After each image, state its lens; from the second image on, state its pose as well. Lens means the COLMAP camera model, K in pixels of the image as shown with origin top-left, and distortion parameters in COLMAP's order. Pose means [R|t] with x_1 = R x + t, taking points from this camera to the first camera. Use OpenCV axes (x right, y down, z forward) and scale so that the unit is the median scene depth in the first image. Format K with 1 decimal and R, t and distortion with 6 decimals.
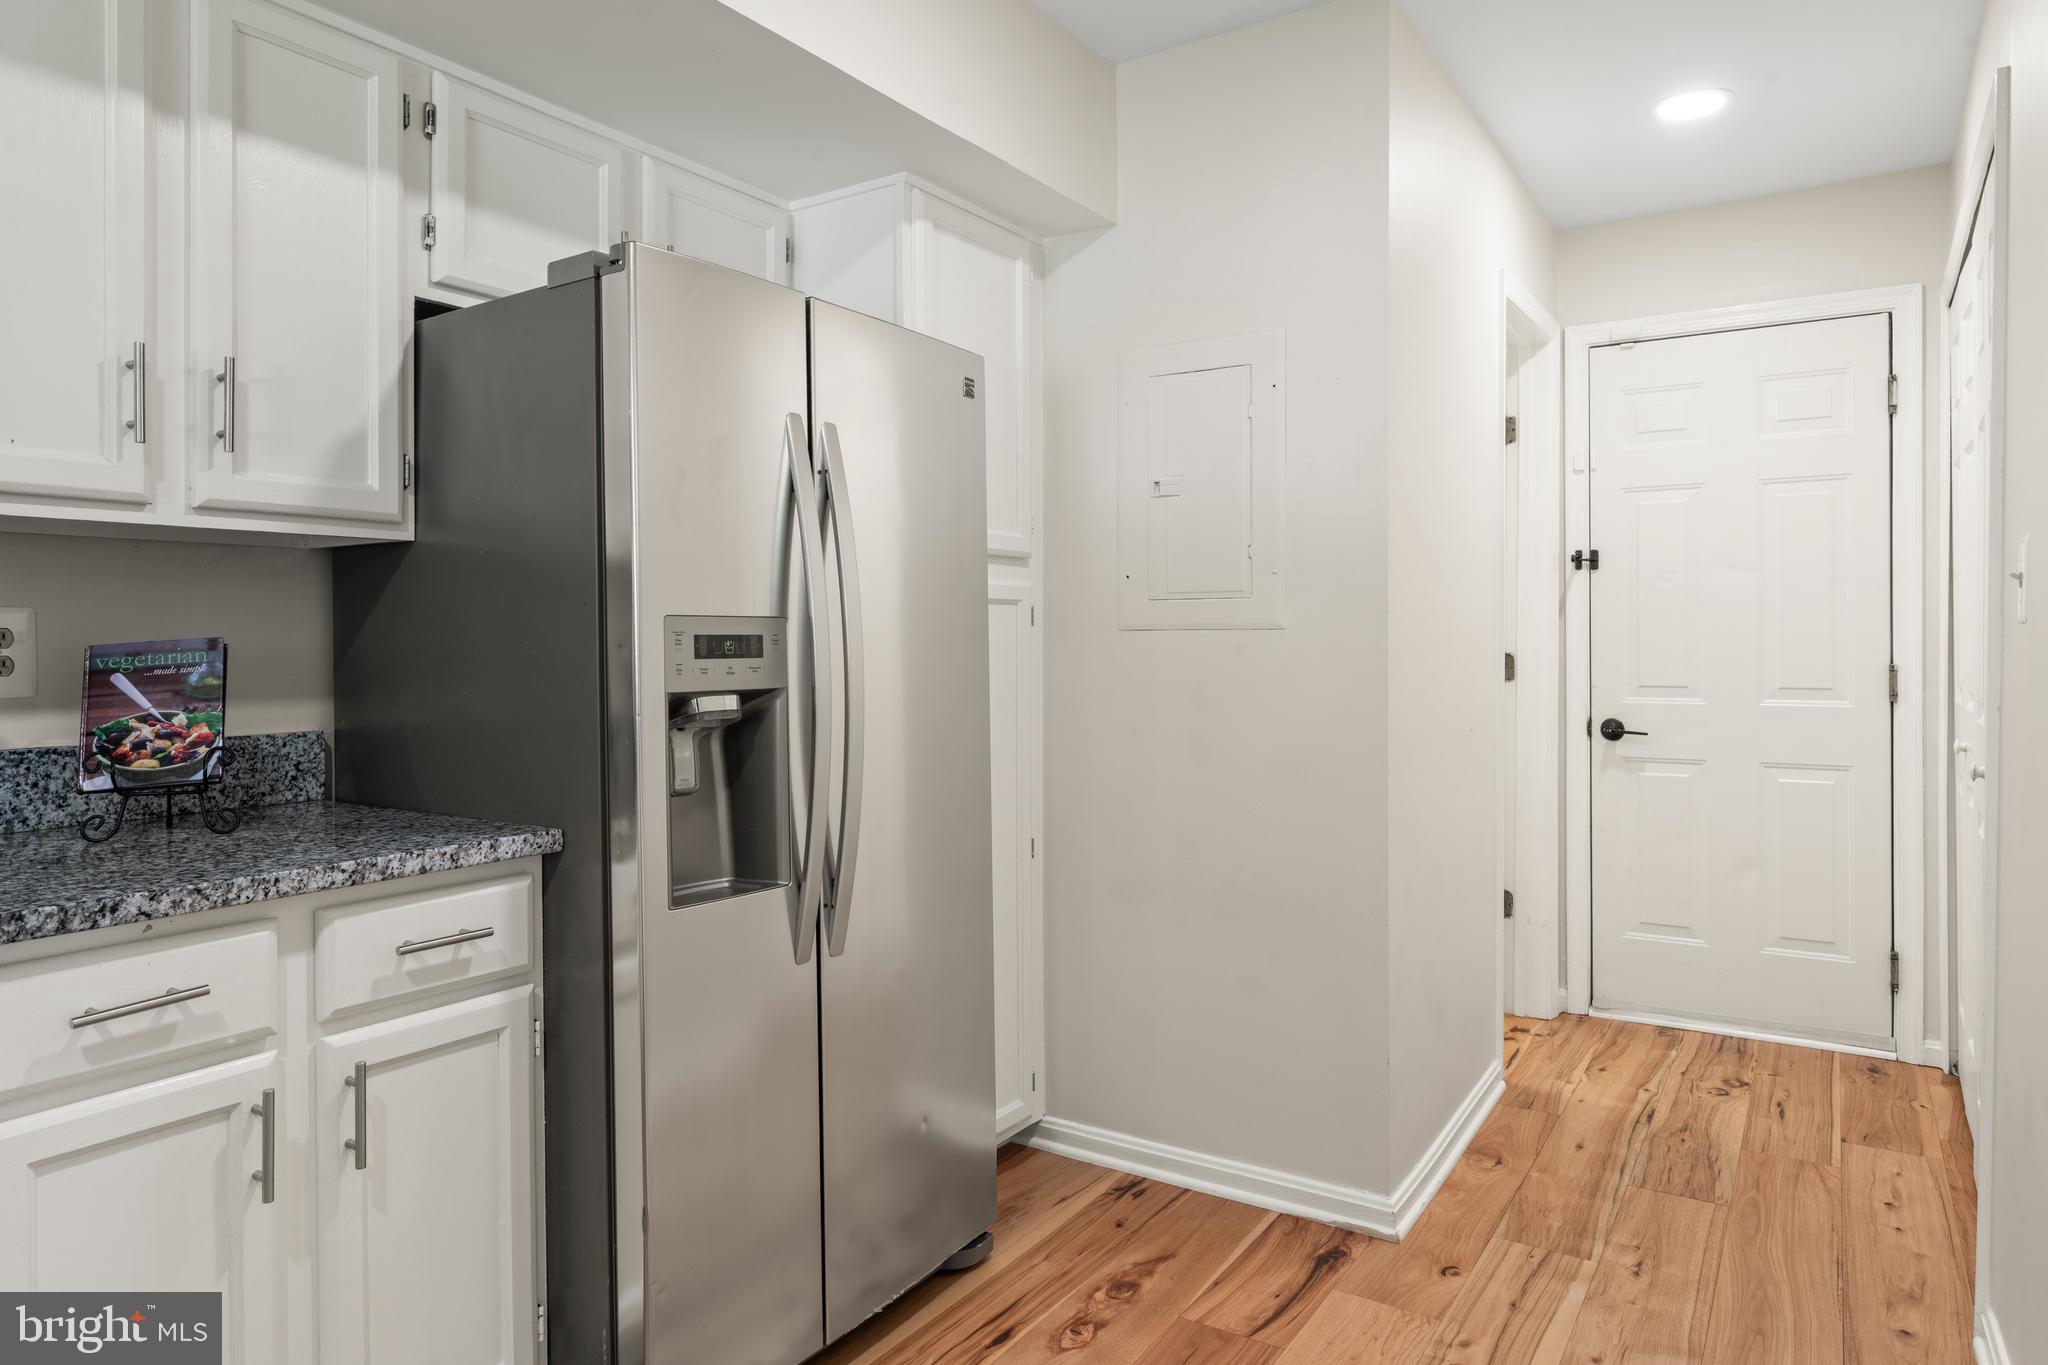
lens RADIAL K [[1271.4, 0, 1018.9], [0, 1271.4, 637.4], [0, 0, 1]] dist [0.001889, 0.001338]
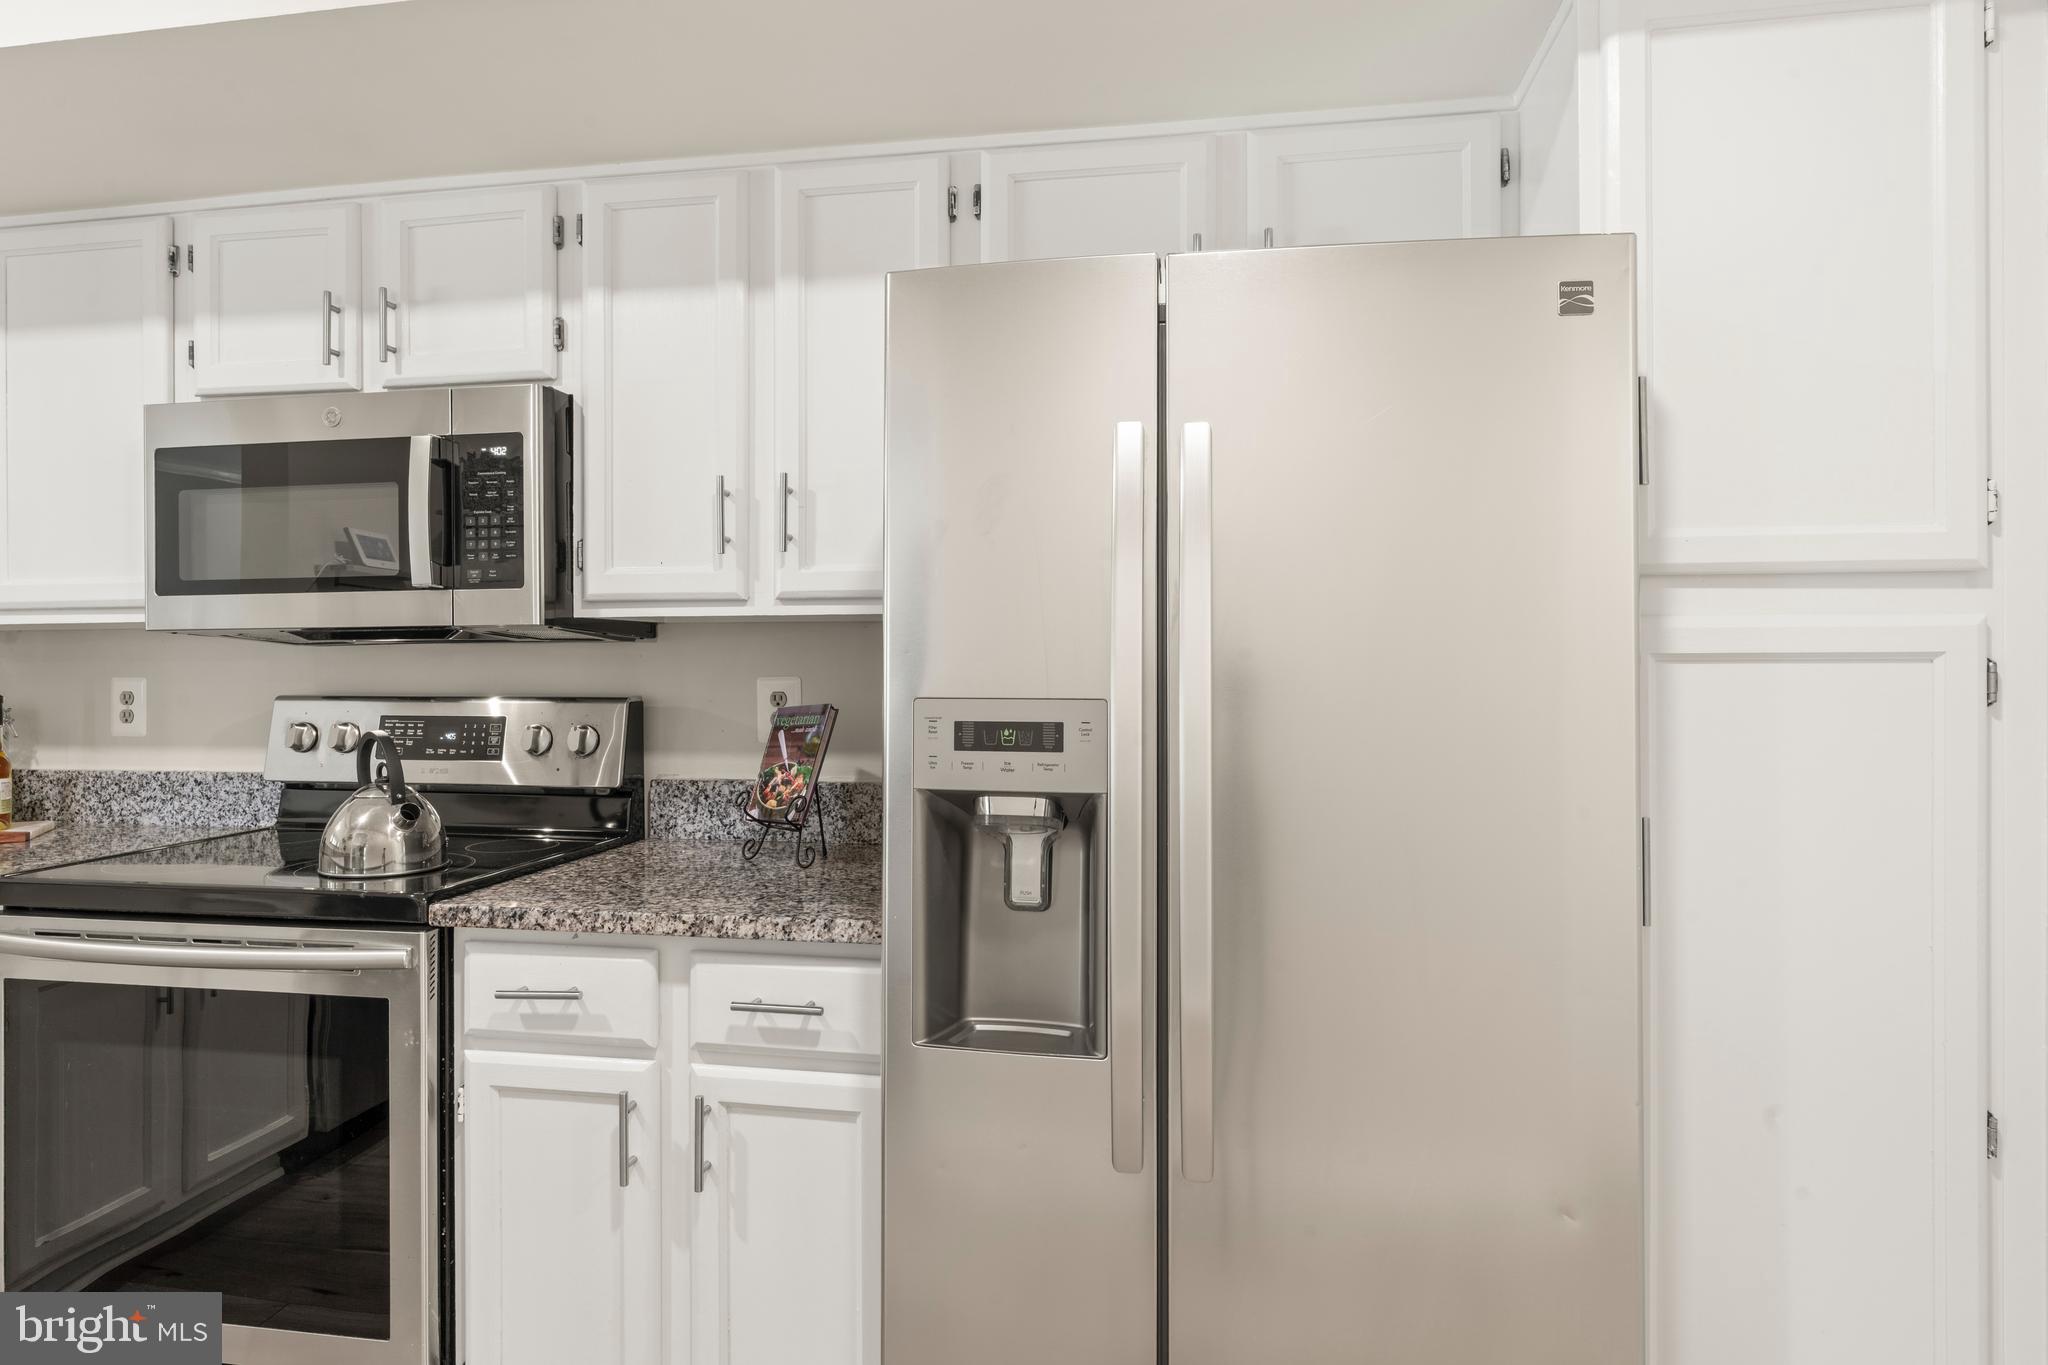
lens RADIAL K [[1157.4, 0, 1019.9], [0, 1157.4, 662.6], [0, 0, 1]] dist [-0.006801, -0.000689]
pose [[0.400428, 0.002040, -0.916326, 0.474678], [0.000092, 0.999997, 0.002267, -0.044048], [0.916328, -0.000992, 0.400427, 0.773895]]
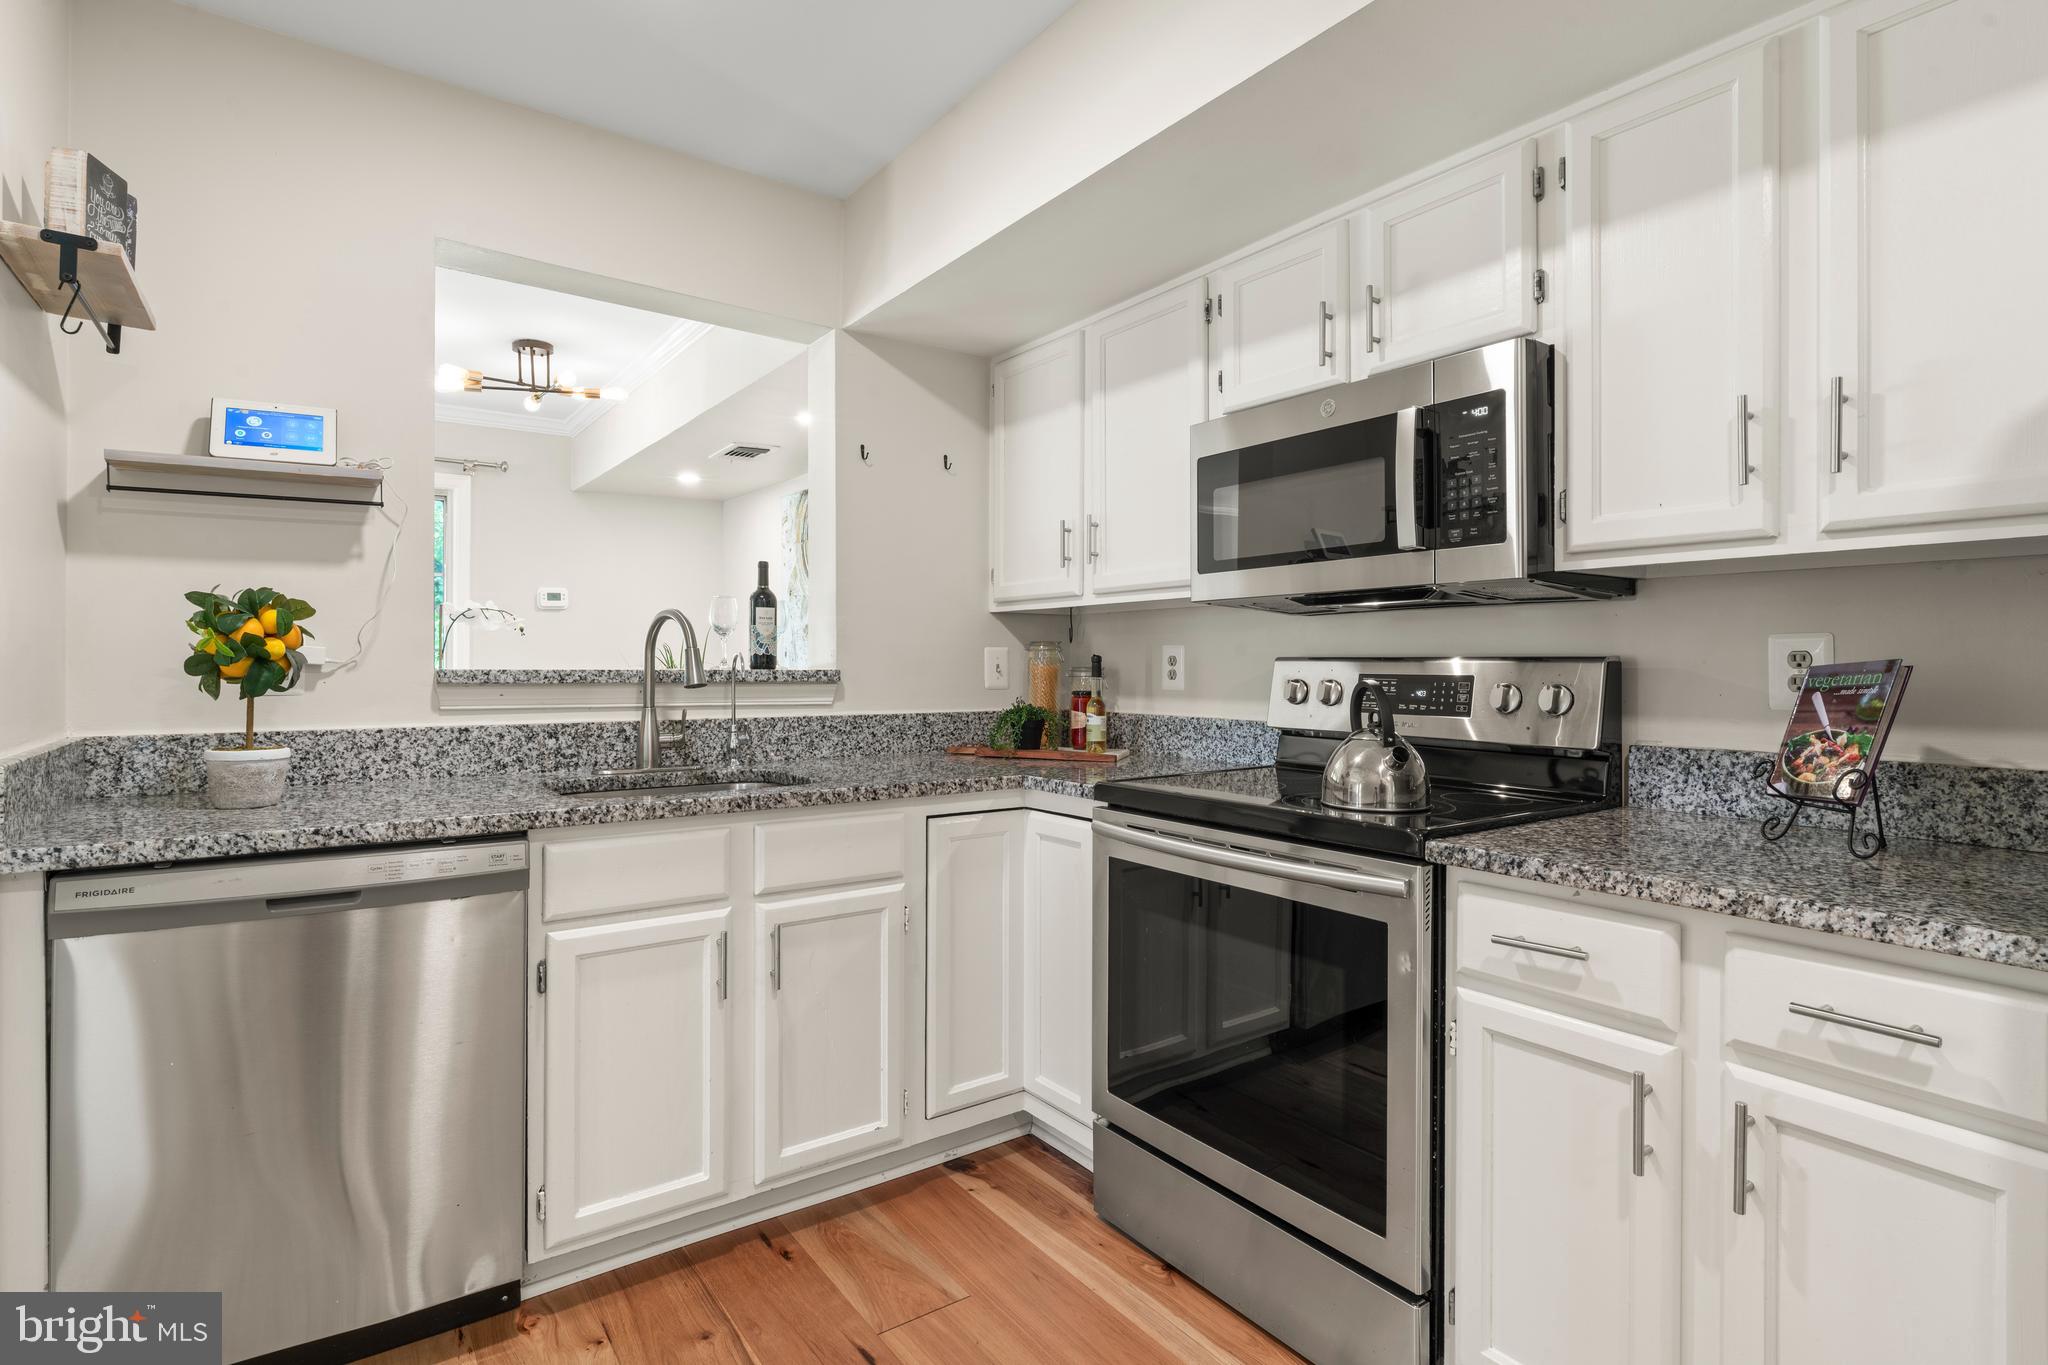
lens RADIAL K [[1011.3, 0, 1019.8], [0, 1011.3, 661.4], [0, 0, 1]] dist [-0.003876, 0.001291]
pose [[-0.363018, 0.002808, -0.931778, 0.351275], [-0.000772, 0.999994, 0.003314, -0.000385], [0.931782, 0.001923, -0.363013, 0.698093]]
